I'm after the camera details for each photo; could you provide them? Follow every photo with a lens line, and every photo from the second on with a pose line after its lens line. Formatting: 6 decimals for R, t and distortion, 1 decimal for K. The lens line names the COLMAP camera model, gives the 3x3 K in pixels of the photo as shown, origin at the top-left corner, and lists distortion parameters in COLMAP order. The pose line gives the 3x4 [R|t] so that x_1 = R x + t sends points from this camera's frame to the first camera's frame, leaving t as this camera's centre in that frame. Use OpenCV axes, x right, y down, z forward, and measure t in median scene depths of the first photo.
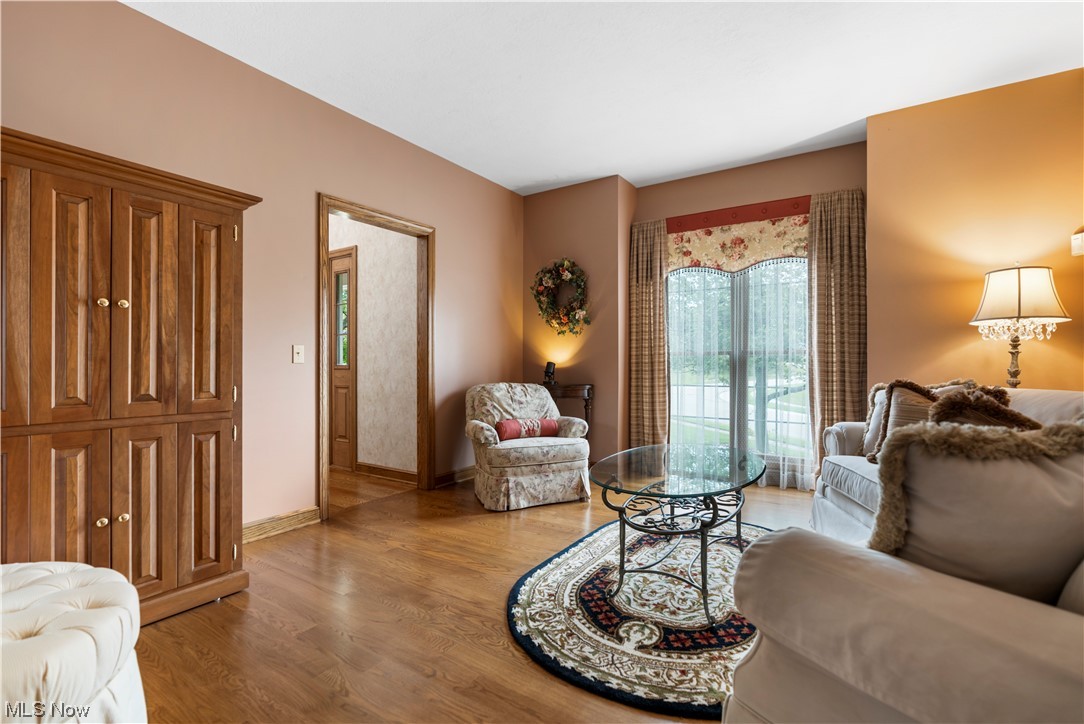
lens RADIAL K [[488.2, 0, 541.8], [0, 488.2, 363.1], [0, 0, 1]] dist [-0.005077, 0.002953]
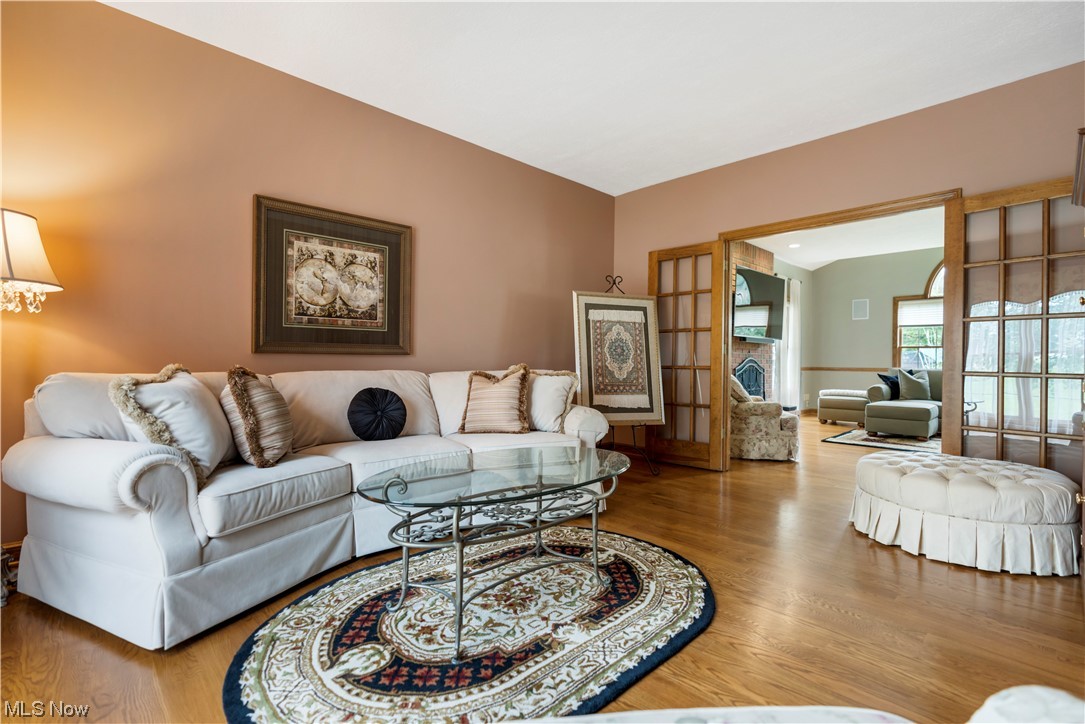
lens RADIAL K [[488.7, 0, 545.0], [0, 488.7, 361.7], [0, 0, 1]] dist [-0.005077, 0.002953]
pose [[-0.975688, -0.016901, 0.218512, 0.055247], [-0.017284, 0.999851, 0.000159, 0.024888], [-0.218482, -0.003622, -0.975834, 2.033037]]
